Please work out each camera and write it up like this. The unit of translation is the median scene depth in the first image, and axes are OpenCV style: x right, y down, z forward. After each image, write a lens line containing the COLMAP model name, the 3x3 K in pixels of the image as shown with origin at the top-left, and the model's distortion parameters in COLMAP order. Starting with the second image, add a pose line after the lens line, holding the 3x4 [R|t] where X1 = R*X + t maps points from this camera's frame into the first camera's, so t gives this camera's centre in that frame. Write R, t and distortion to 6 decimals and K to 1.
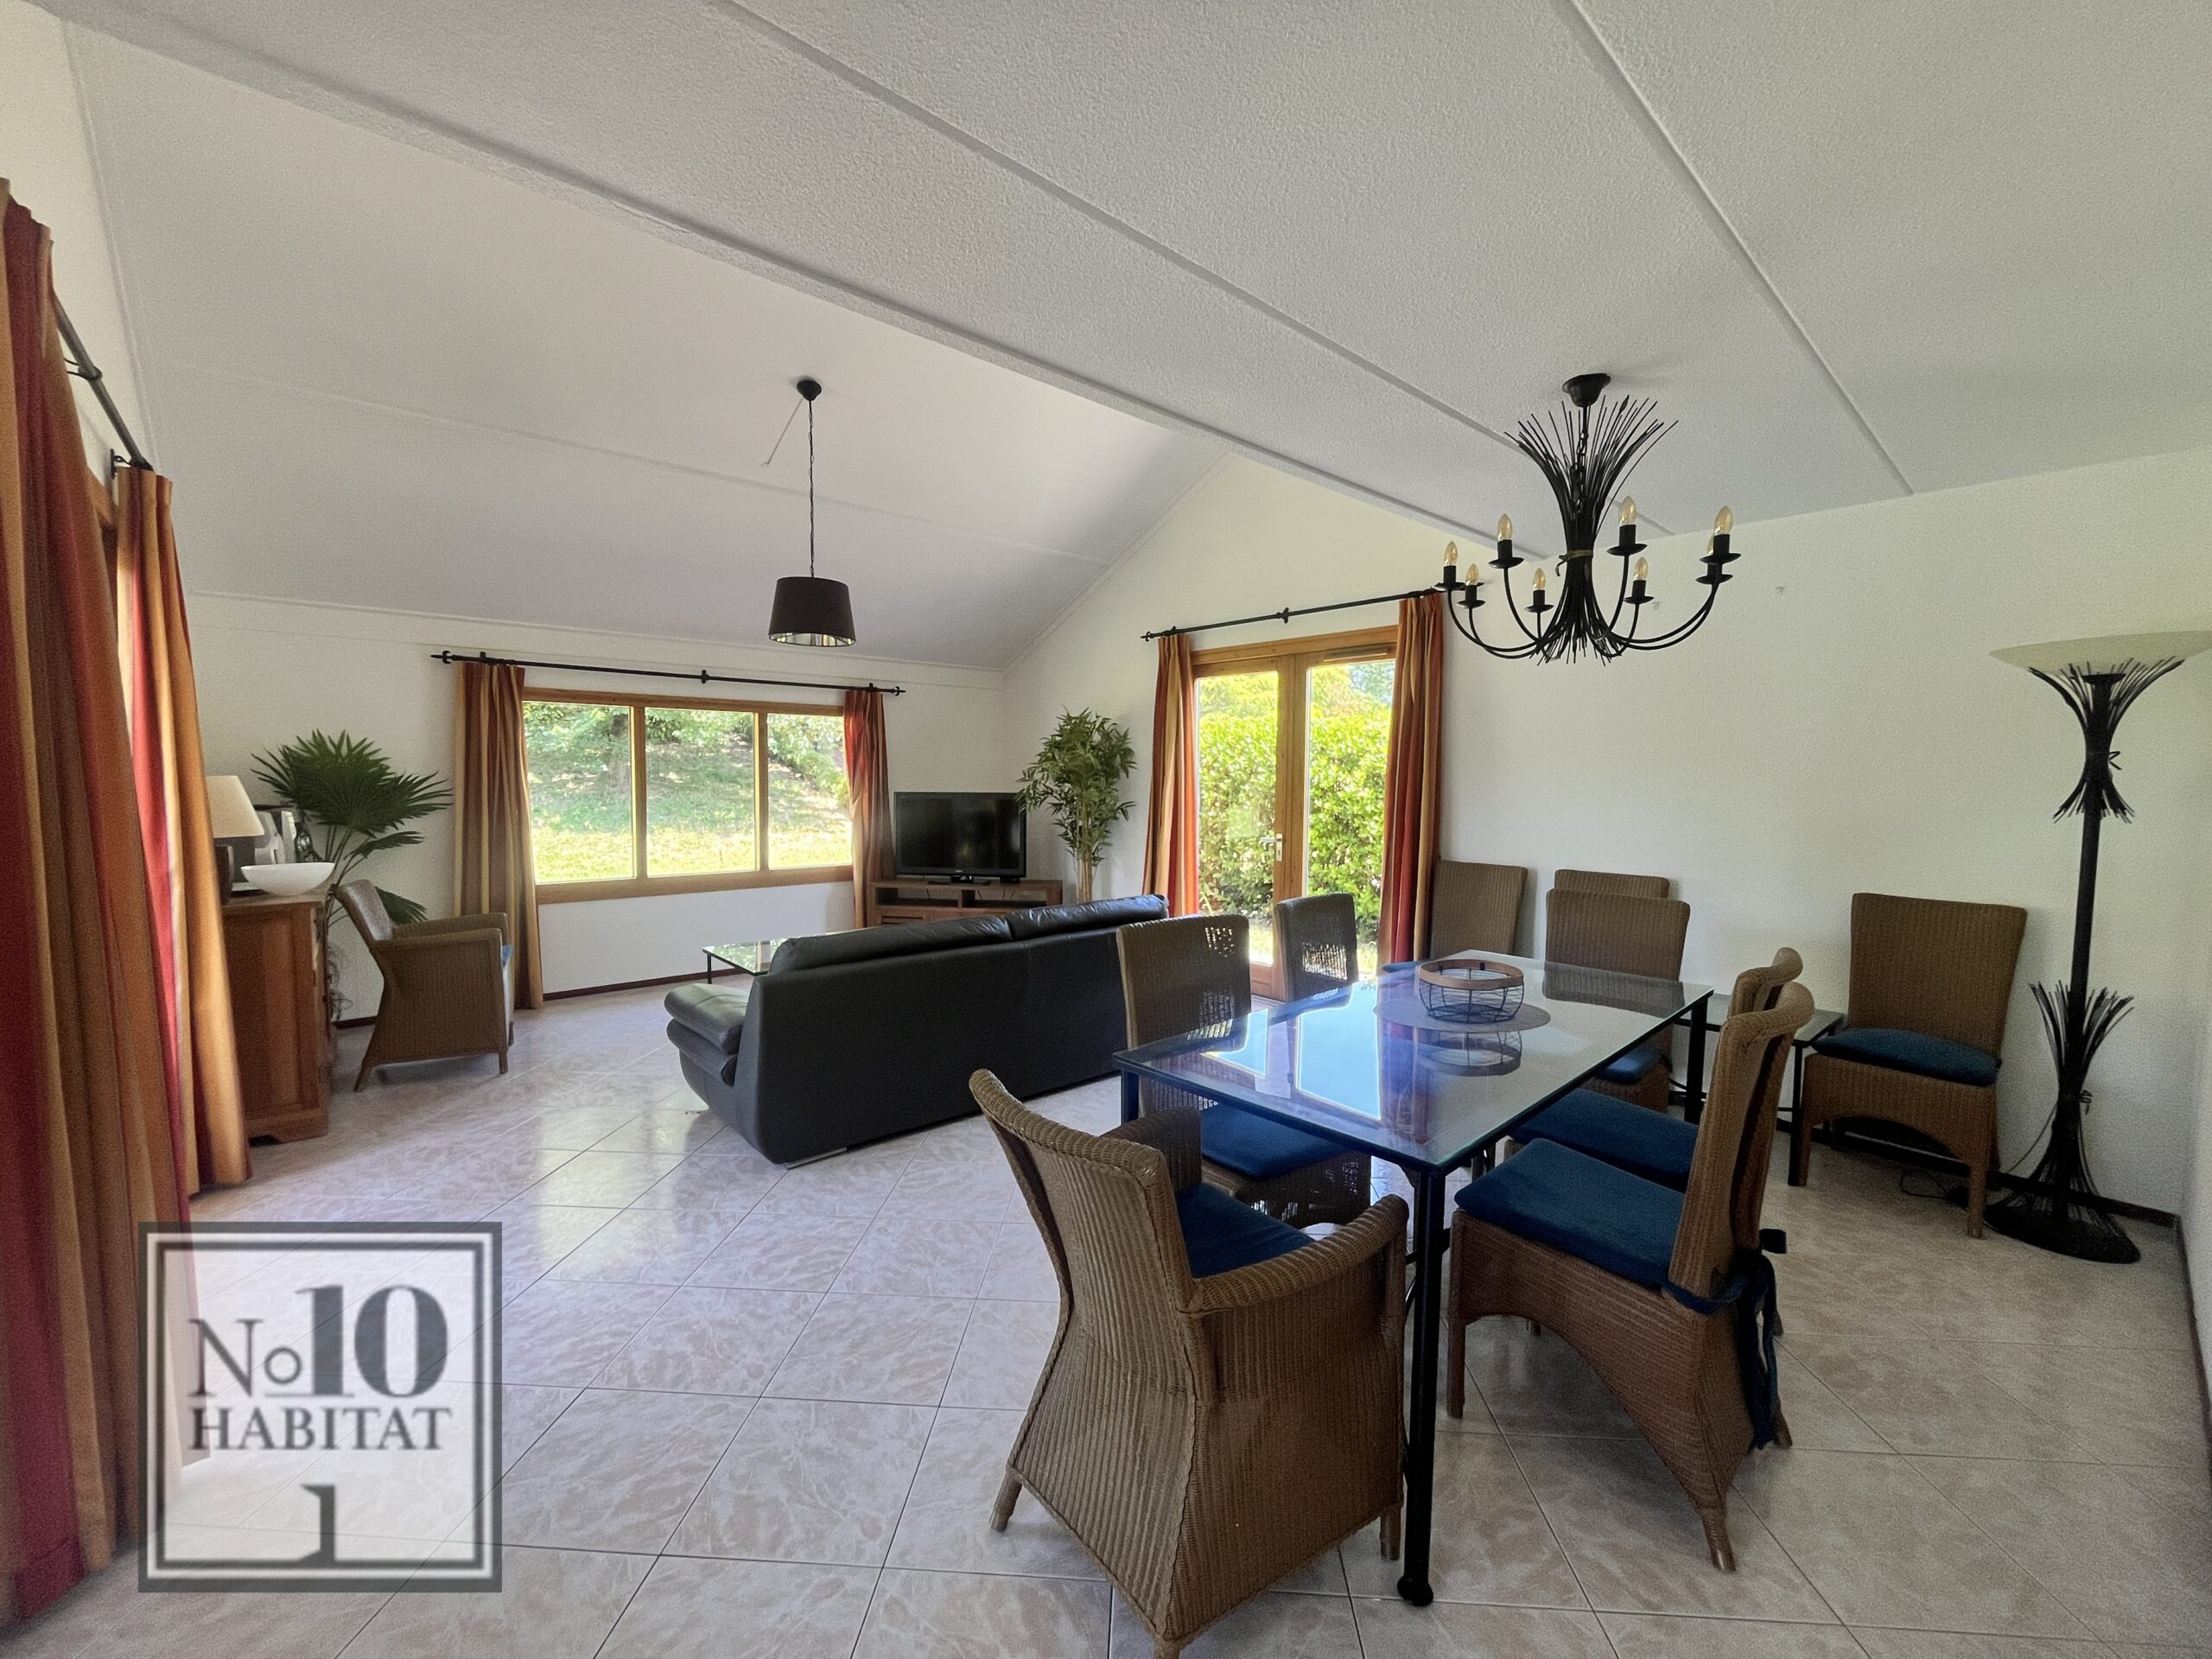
lens RADIAL K [[895.6, 0, 1104.6], [0, 895.6, 823.8], [0, 0, 1]] dist [-0.002581, -0.000221]
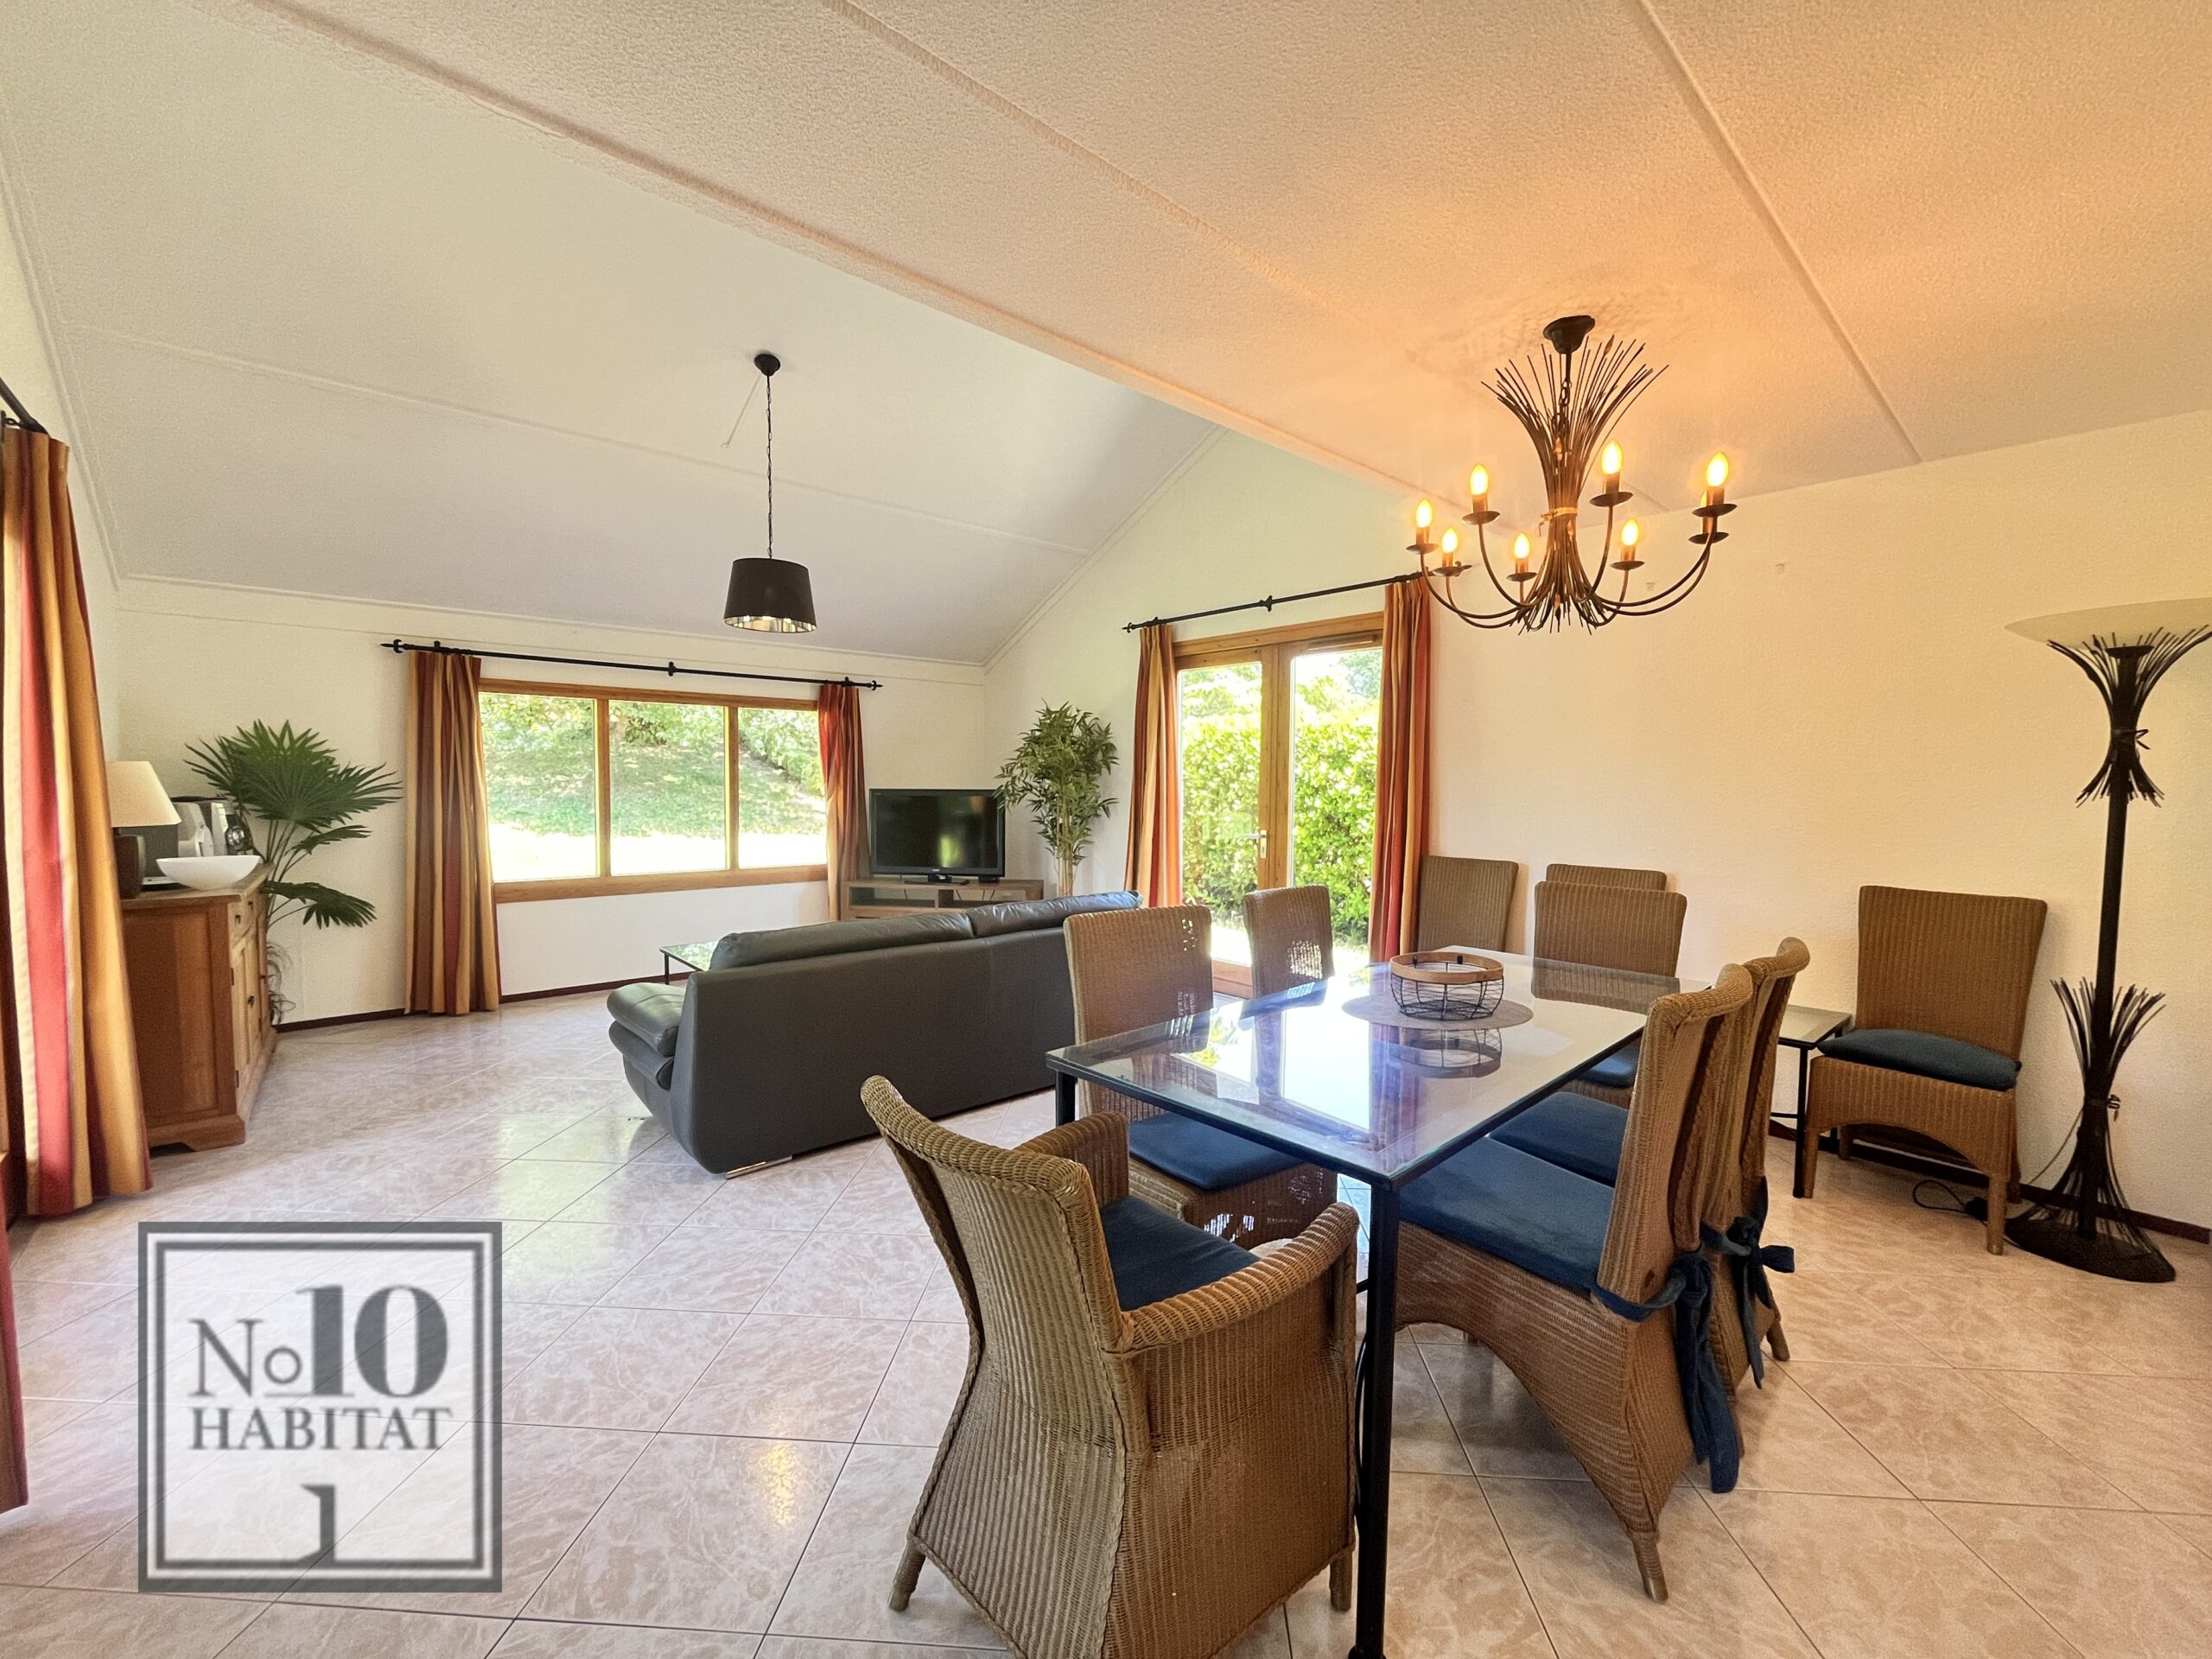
lens RADIAL K [[897.9, 0, 1104.1], [0, 897.9, 824.0], [0, 0, 1]] dist [-0.002120, -0.000291]
pose [[0.999997, -0.000447, -0.002195, 0.044700], [0.000432, 0.999976, -0.006921, 0.019840], [0.002198, 0.006920, 0.999974, 0.056388]]
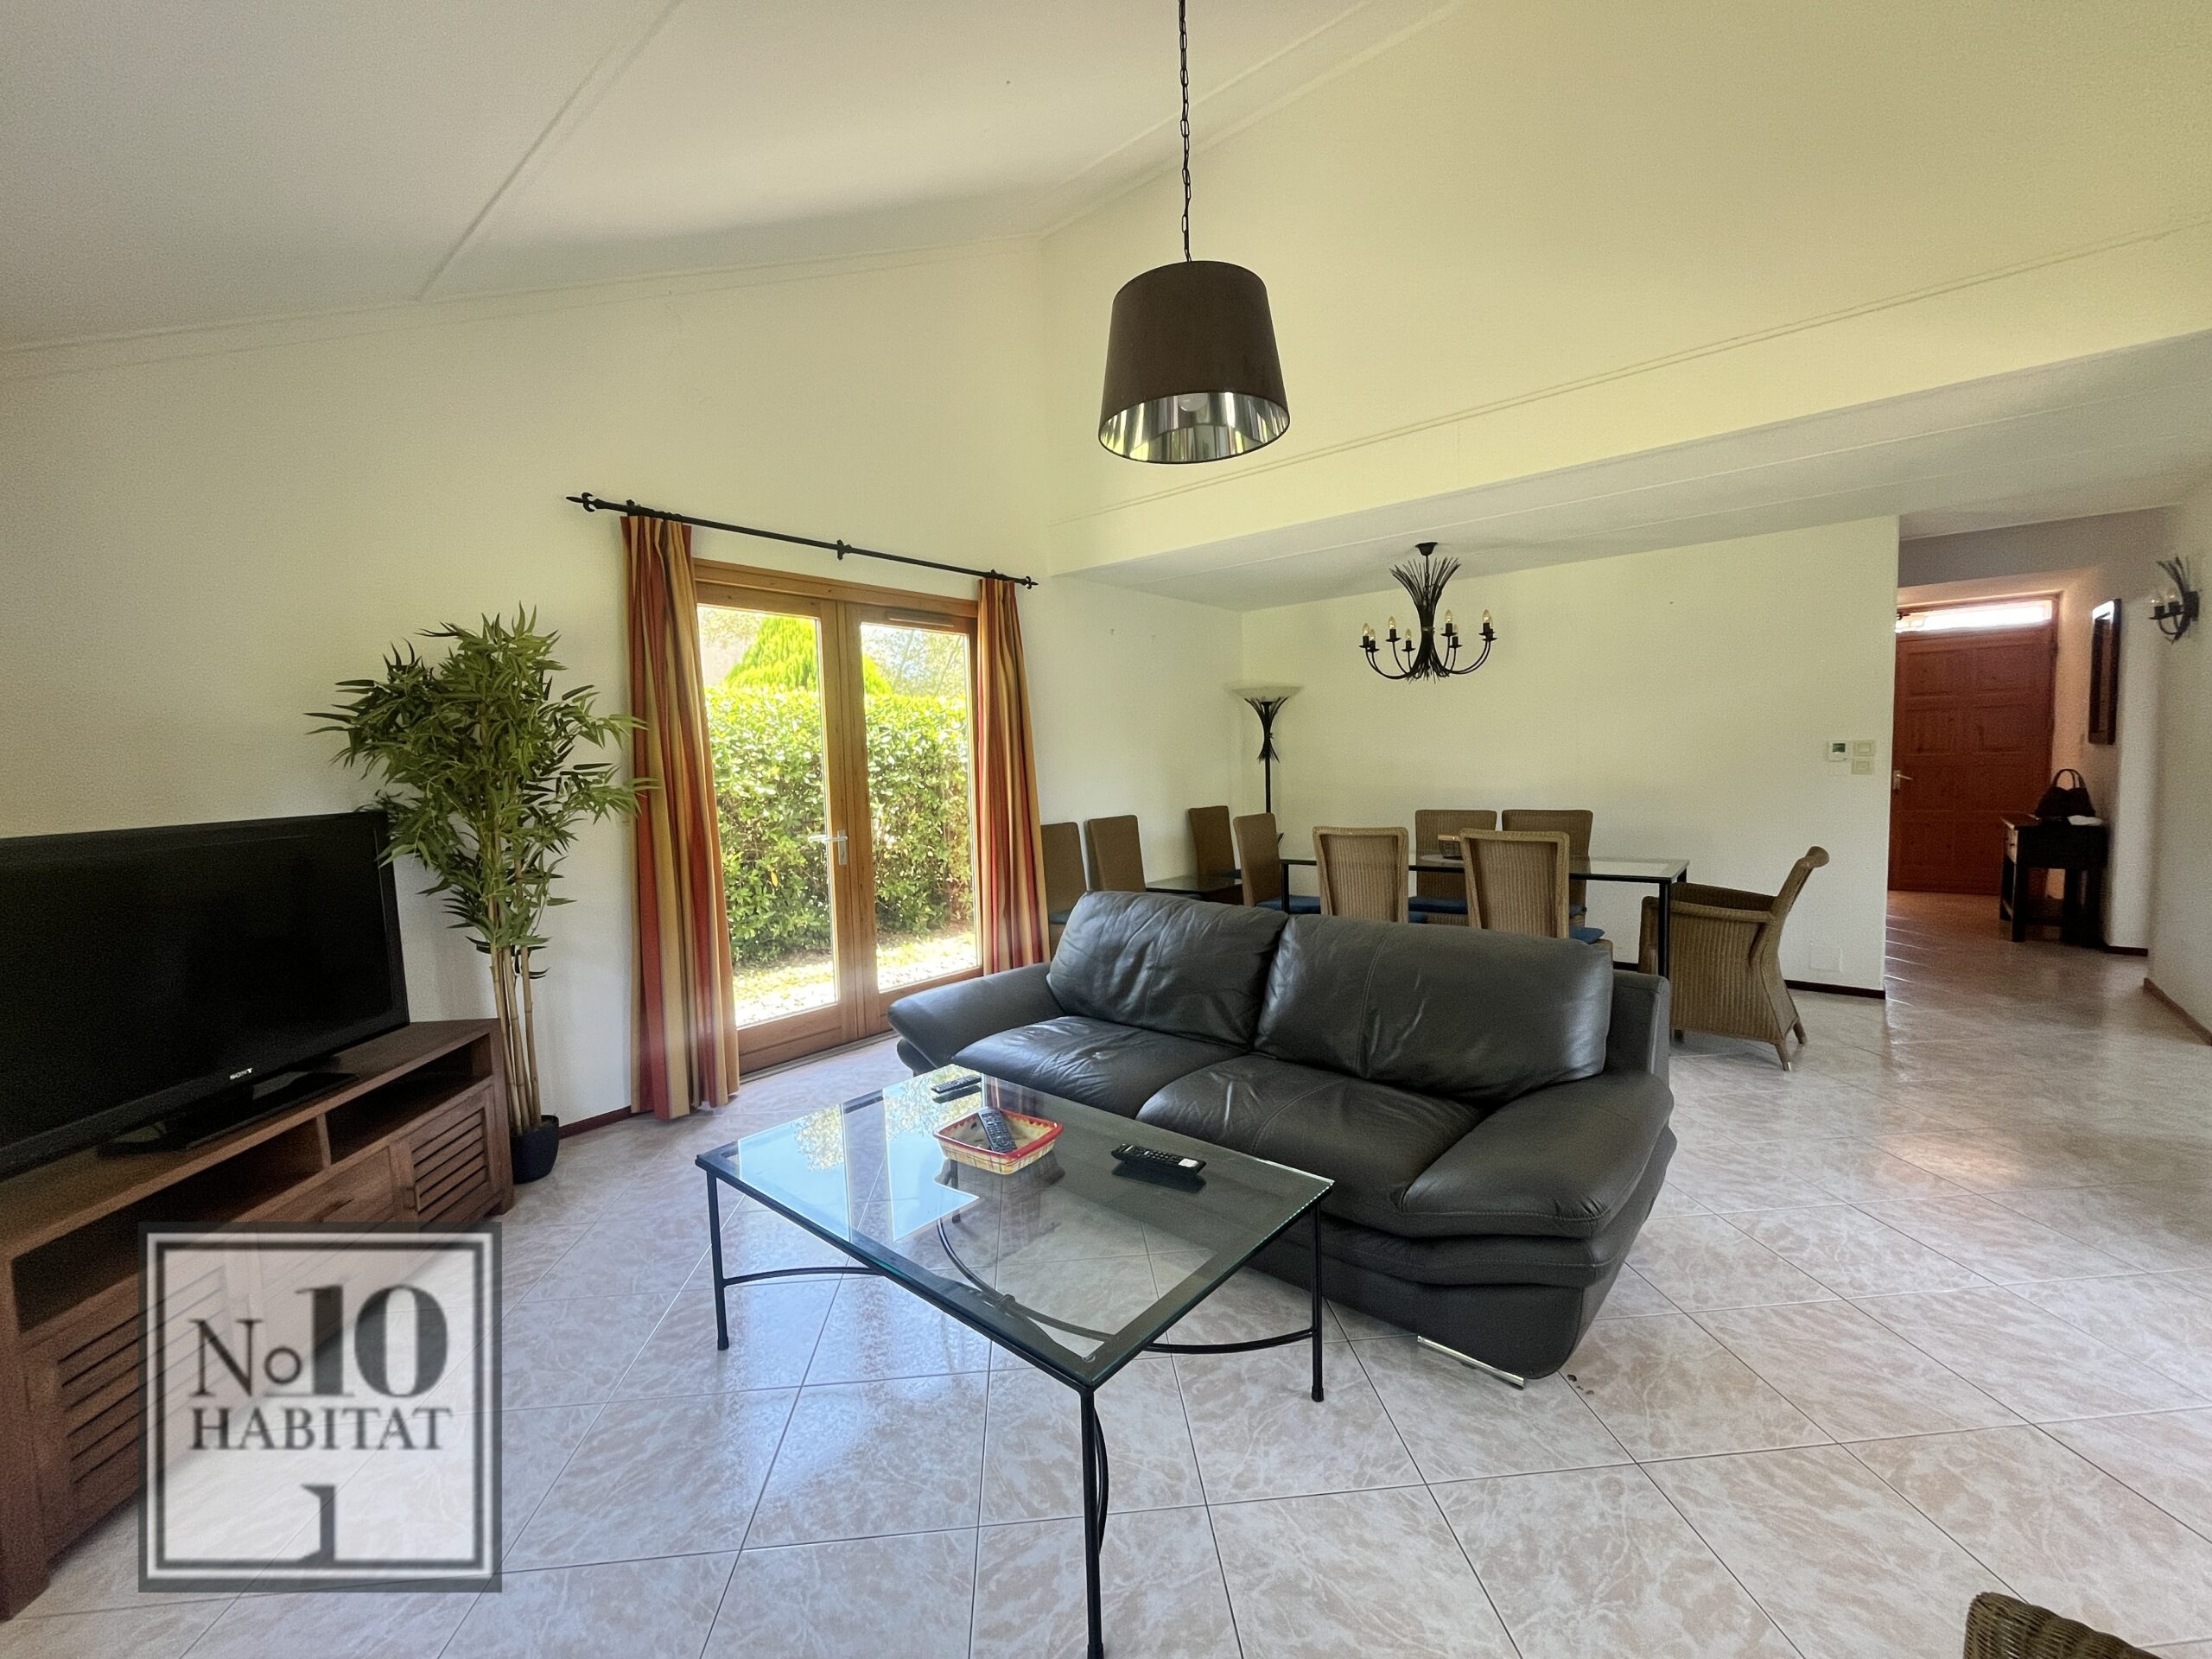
lens RADIAL K [[895.6, 0, 1104.6], [0, 895.6, 823.8], [0, 0, 1]] dist [-0.002581, -0.000221]
pose [[-0.146080, -0.081149, 0.985939, -1.044967], [0.080905, 0.992312, 0.093661, -0.087667], [-0.985959, 0.093449, -0.138391, 1.541995]]
